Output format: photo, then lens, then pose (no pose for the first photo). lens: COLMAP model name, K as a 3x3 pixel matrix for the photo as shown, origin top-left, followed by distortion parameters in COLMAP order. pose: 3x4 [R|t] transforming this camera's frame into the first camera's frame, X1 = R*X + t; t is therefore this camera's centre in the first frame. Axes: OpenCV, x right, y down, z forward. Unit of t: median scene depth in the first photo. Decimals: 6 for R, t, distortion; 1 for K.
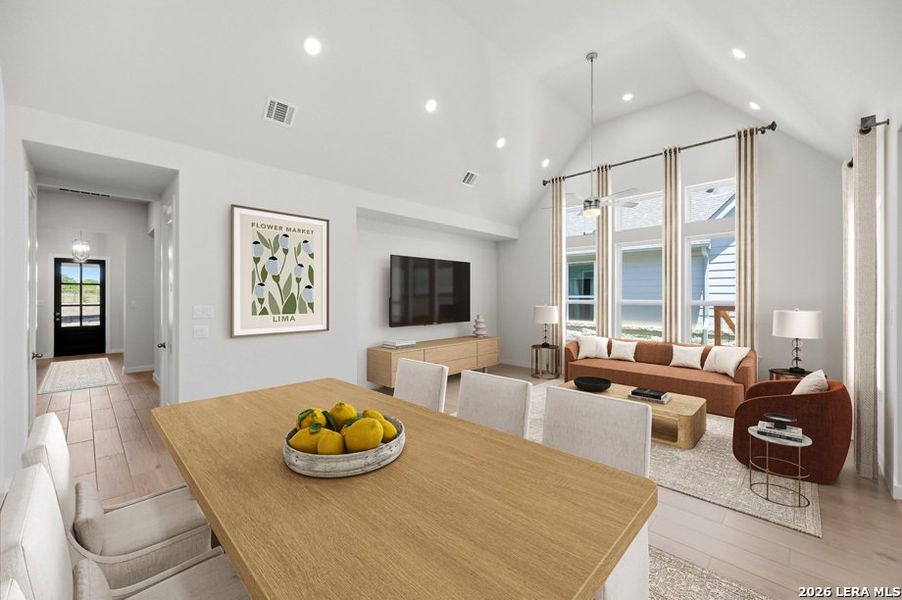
lens RADIAL K [[357.6, 0, 446.1], [0, 357.6, 299.2], [0, 0, 1]] dist [-0.002068, 0.000012]
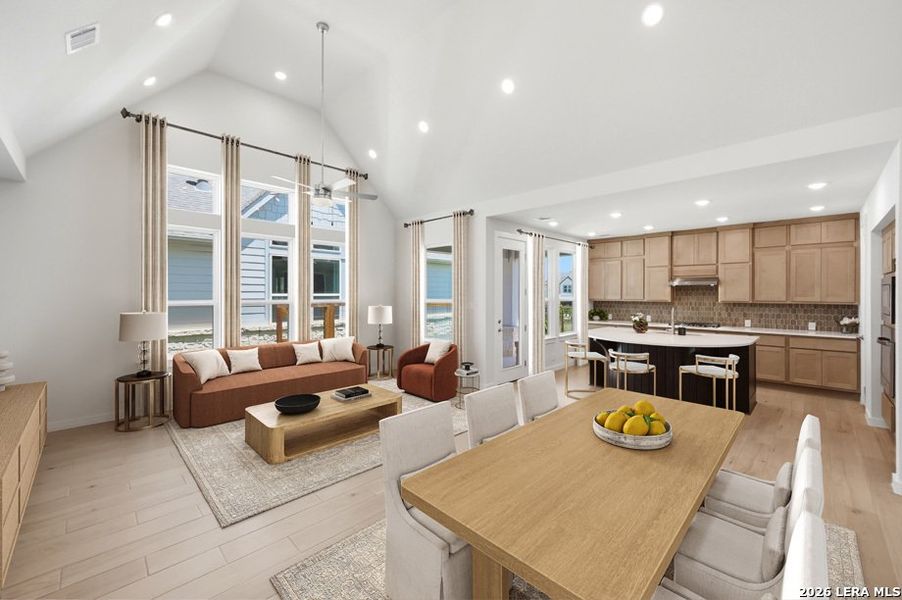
lens RADIAL K [[357.6, 0, 448.8], [0, 357.6, 295.5], [0, 0, 1]] dist [-0.002068, 0.000012]
pose [[0.013973, -0.000009, 0.999902, -0.477756], [0.001631, 0.999999, -0.000013, -0.005420], [-0.999901, 0.001631, 0.013973, 0.735180]]
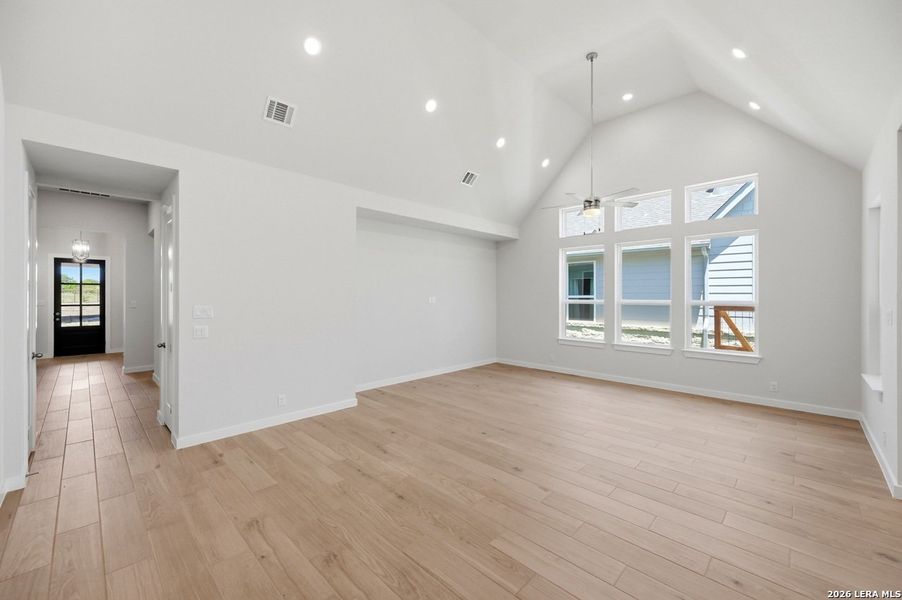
lens RADIAL K [[357.6, 0, 445.8], [0, 357.6, 299.6], [0, 0, 1]] dist [-0.002068, 0.000012]
pose [[1.000000, 0.000356, -0.000308, -0.047460], [-0.000356, 0.999999, 0.001242, 0.001092], [0.000309, -0.001242, 0.999999, 0.046699]]
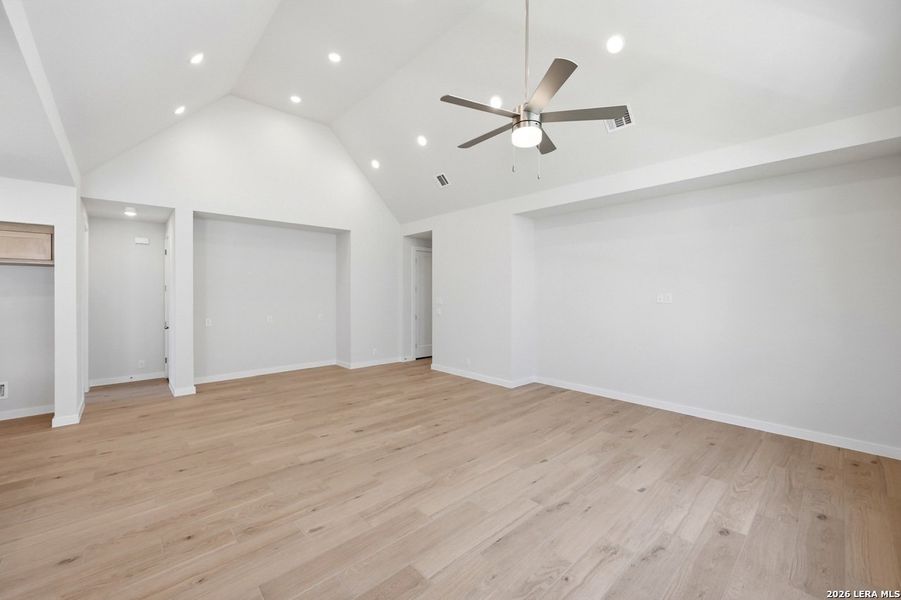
lens RADIAL K [[357.2, 0, 447.5], [0, 357.2, 294.6], [0, 0, 1]] dist [-0.002068, 0.000012]
pose [[-0.043470, 0.006851, -0.999031, 0.851425], [-0.001820, 0.999974, 0.006937, -0.003535], [0.999053, 0.002120, -0.043457, 0.906847]]
